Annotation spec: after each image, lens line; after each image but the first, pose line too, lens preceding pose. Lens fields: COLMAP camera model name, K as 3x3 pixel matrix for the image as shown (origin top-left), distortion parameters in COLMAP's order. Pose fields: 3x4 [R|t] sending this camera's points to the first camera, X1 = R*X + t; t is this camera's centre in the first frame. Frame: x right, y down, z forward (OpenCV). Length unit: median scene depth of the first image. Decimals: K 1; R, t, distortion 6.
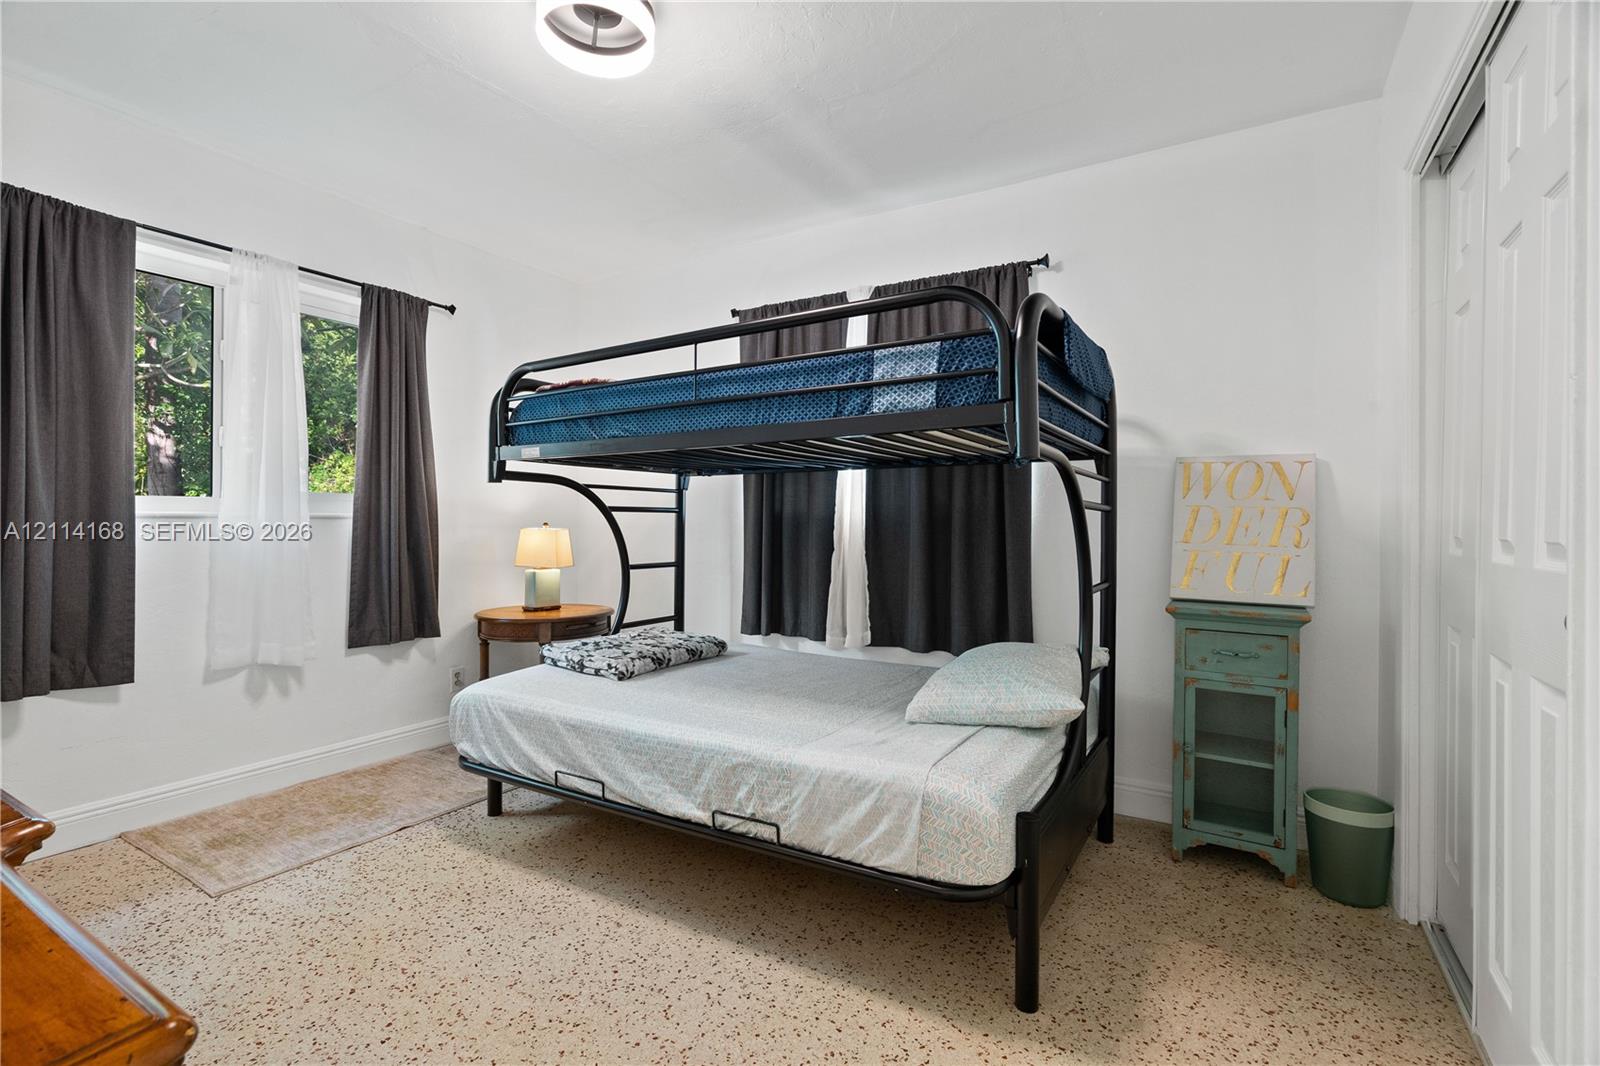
lens RADIAL K [[733.0, 0, 801.5], [0, 733.0, 528.8], [0, 0, 1]] dist [-0.003616, 0.001190]
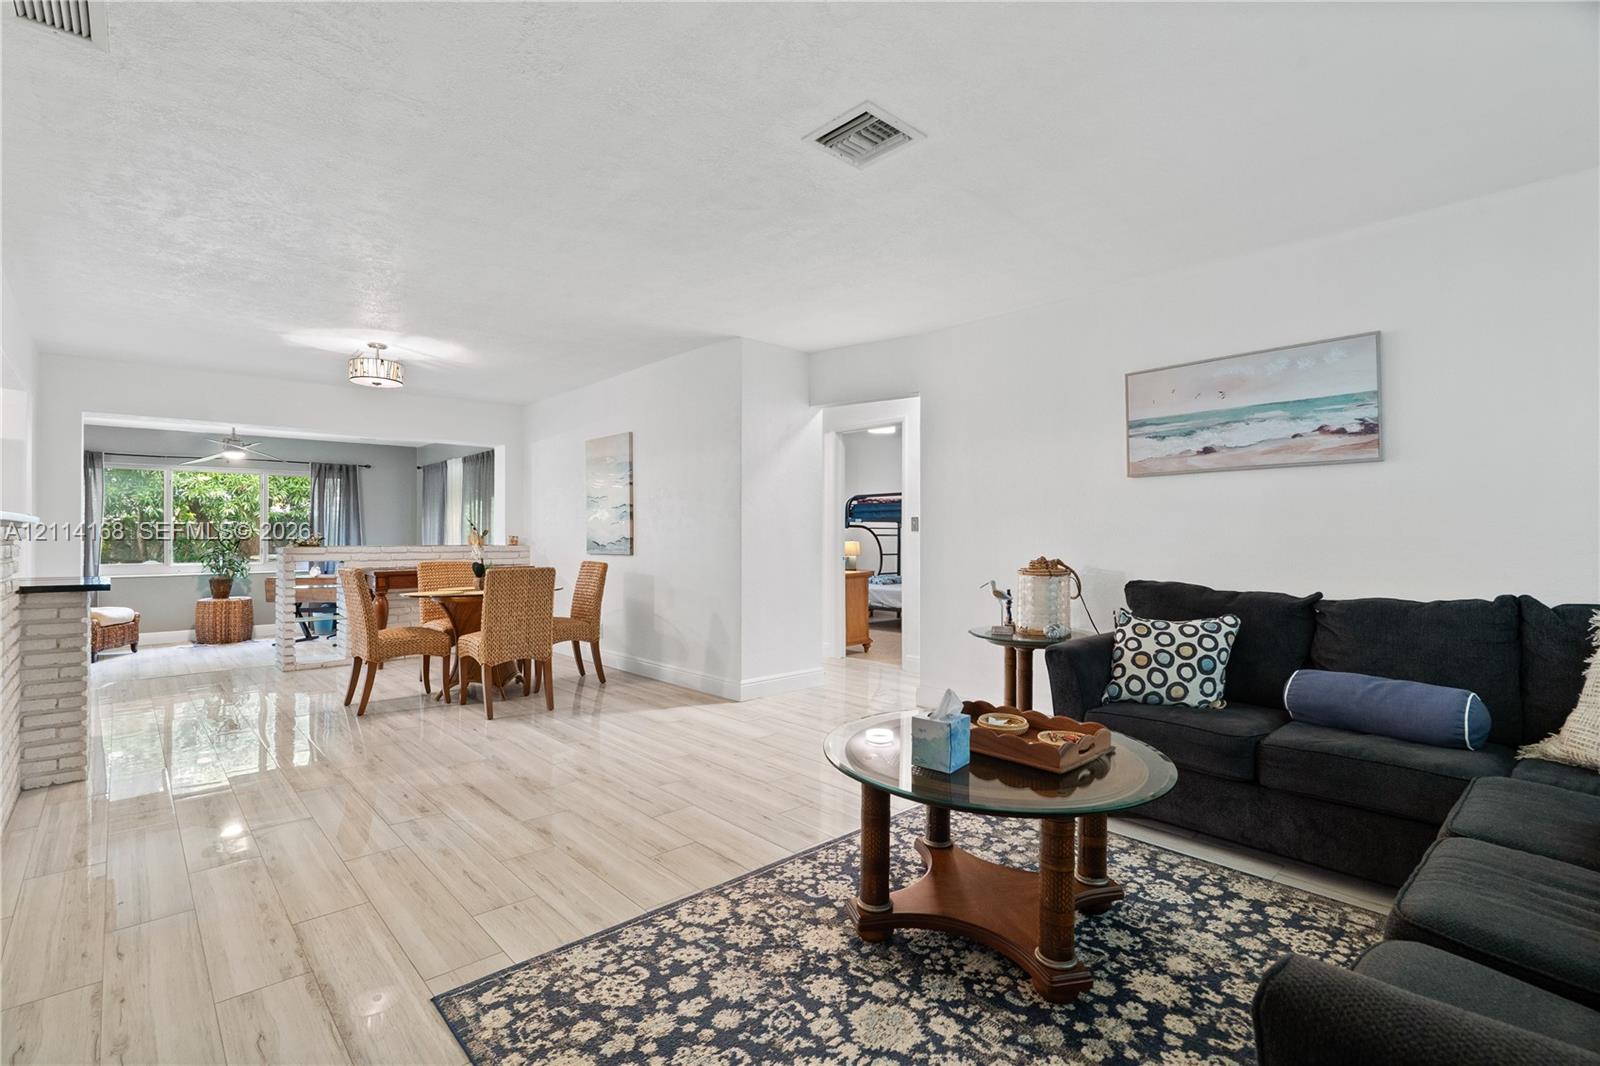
lens RADIAL K [[733.0, 0, 797.7], [0, 733.0, 532.9], [0, 0, 1]] dist [-0.003616, 0.001190]
pose [[0.961121, -0.003833, -0.276100, 0.252818], [0.001433, 0.999959, -0.008891, -0.010160], [0.276123, 0.008150, 0.961088, -1.929488]]
